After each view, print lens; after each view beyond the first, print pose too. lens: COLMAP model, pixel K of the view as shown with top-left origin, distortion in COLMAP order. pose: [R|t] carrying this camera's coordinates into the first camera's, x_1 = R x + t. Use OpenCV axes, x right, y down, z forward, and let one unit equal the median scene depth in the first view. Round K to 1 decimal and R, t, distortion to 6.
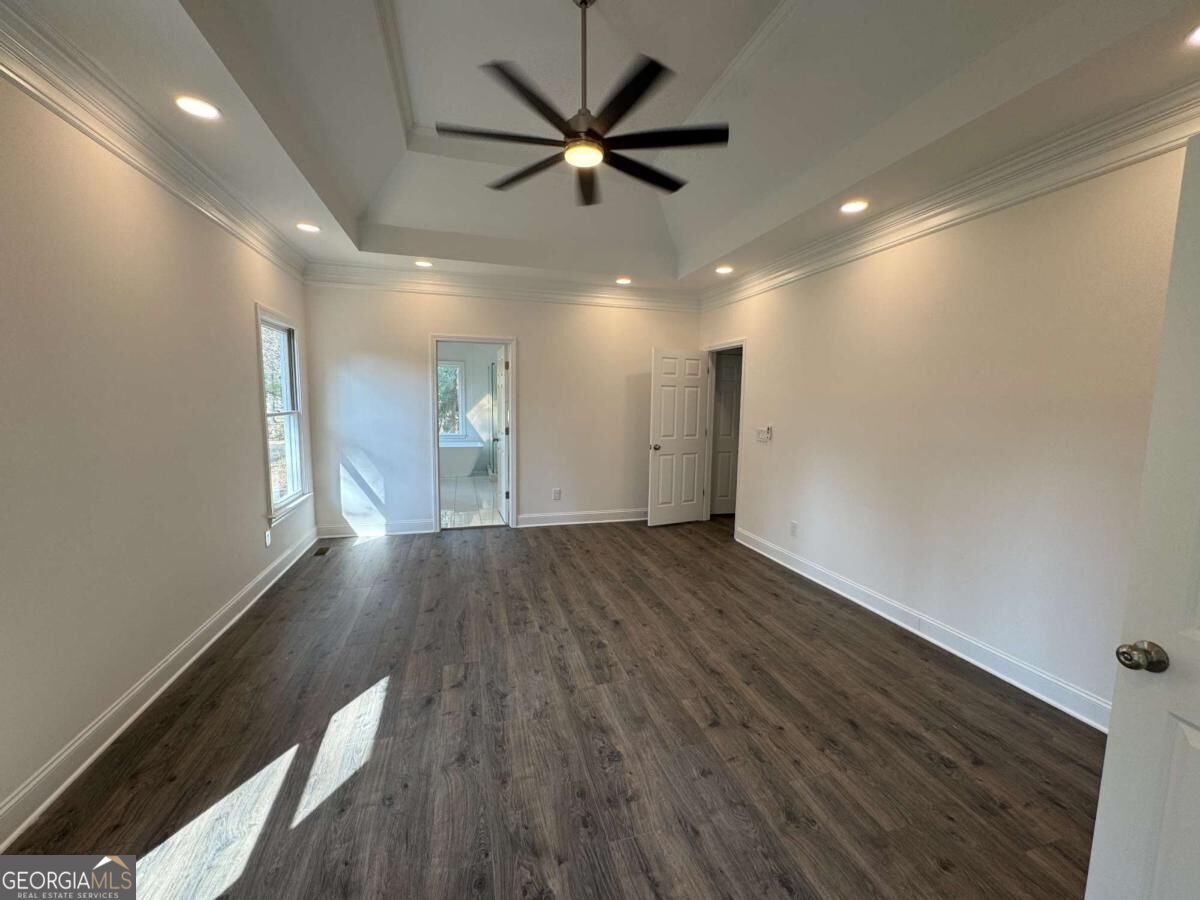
lens RADIAL K [[481.4, 0, 600.5], [0, 481.4, 450.2], [0, 0, 1]] dist [-0.001661, -0.000184]
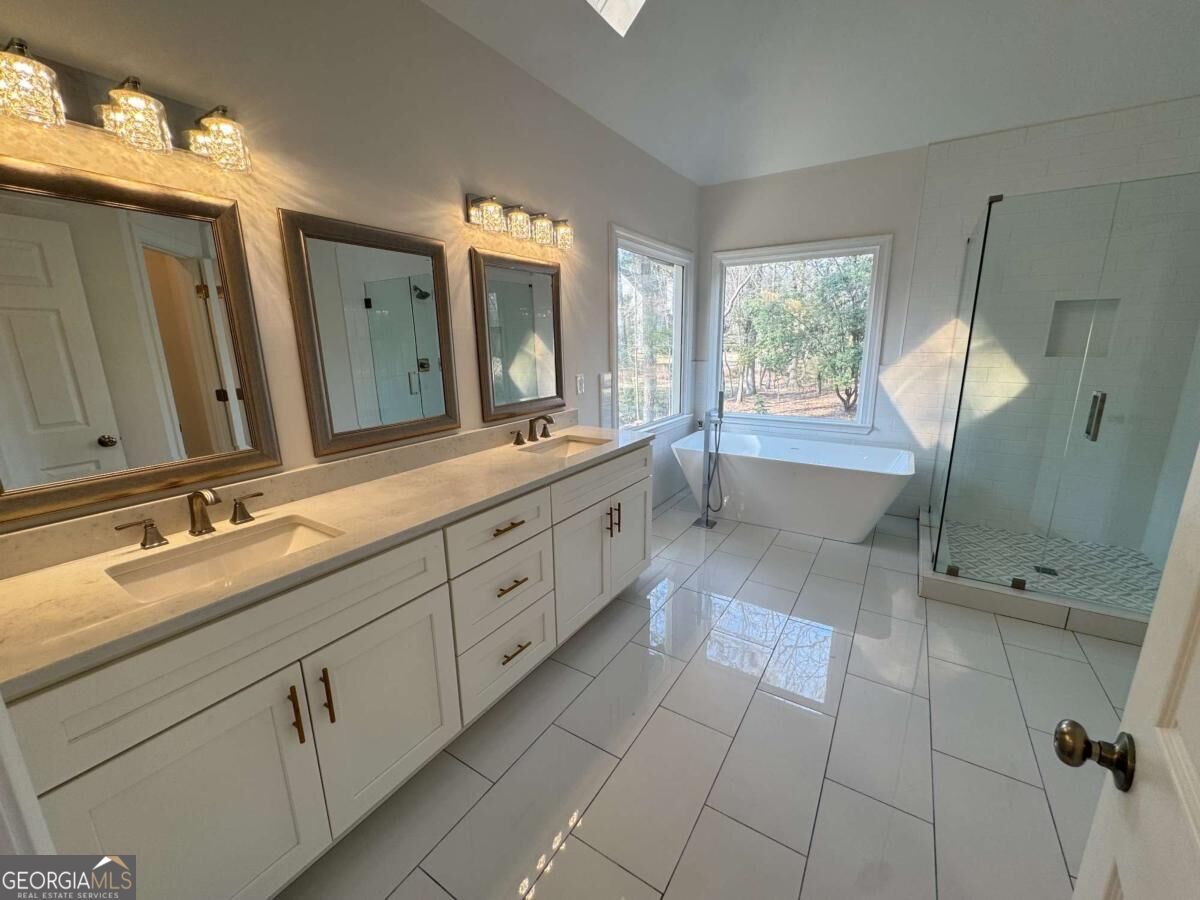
lens RADIAL K [[481.4, 0, 600.3], [0, 481.4, 449.9], [0, 0, 1]] dist [-0.001661, -0.000184]
pose [[0.671016, 0.145228, -0.727081, -0.139272], [-0.055392, 0.987708, 0.146165, -0.059579], [0.739371, -0.057805, 0.670812, 0.569932]]
